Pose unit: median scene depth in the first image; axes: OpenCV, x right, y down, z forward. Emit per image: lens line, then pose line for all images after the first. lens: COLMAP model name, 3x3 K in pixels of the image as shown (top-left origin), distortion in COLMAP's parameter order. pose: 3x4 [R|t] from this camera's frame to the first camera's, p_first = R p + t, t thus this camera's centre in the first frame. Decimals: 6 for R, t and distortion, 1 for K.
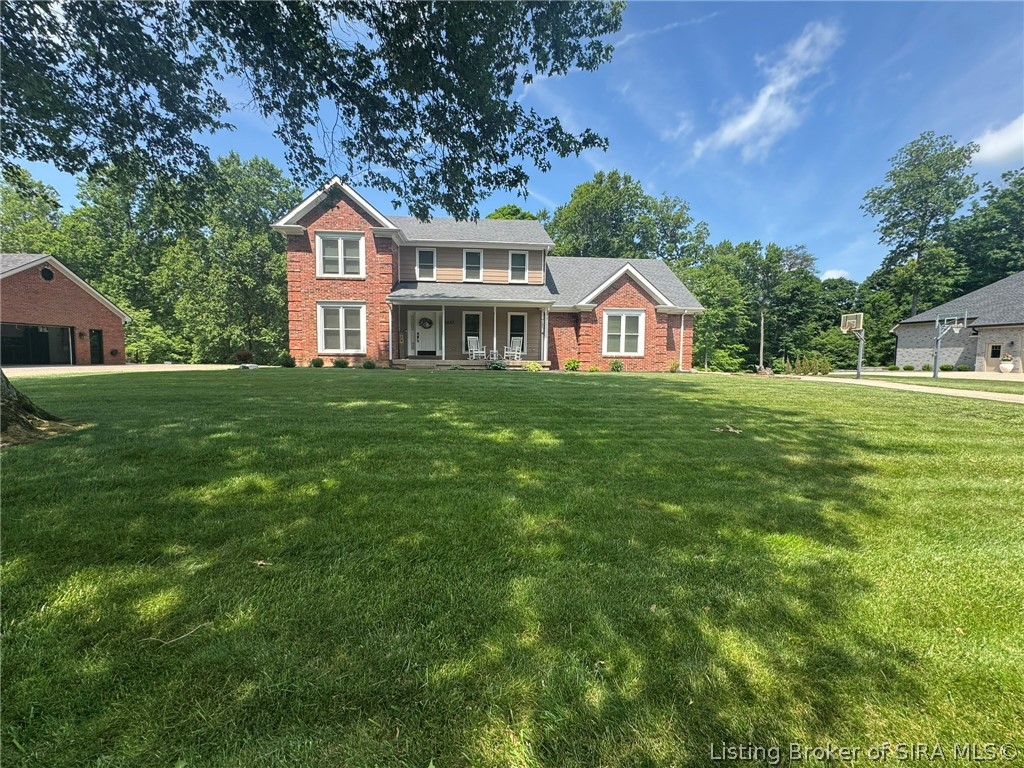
lens RADIAL K [[410.4, 0, 510.7], [0, 410.4, 383.3], [0, 0, 1]] dist [0.001530, 0.000060]
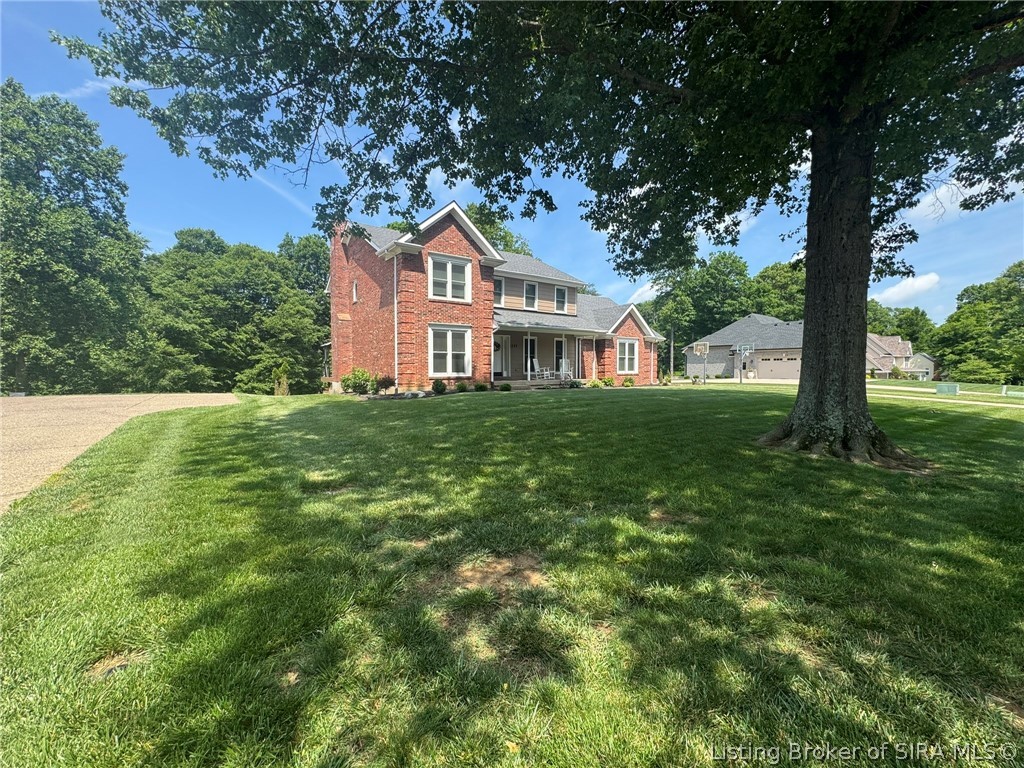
lens RADIAL K [[410.4, 0, 528.8], [0, 410.4, 382.2], [0, 0, 1]] dist [0.001530, 0.000060]
pose [[0.854487, -0.029487, 0.518635, -0.760867], [0.048593, 0.998547, -0.023288, -0.027620], [-0.517195, 0.045102, 0.854678, 0.056593]]
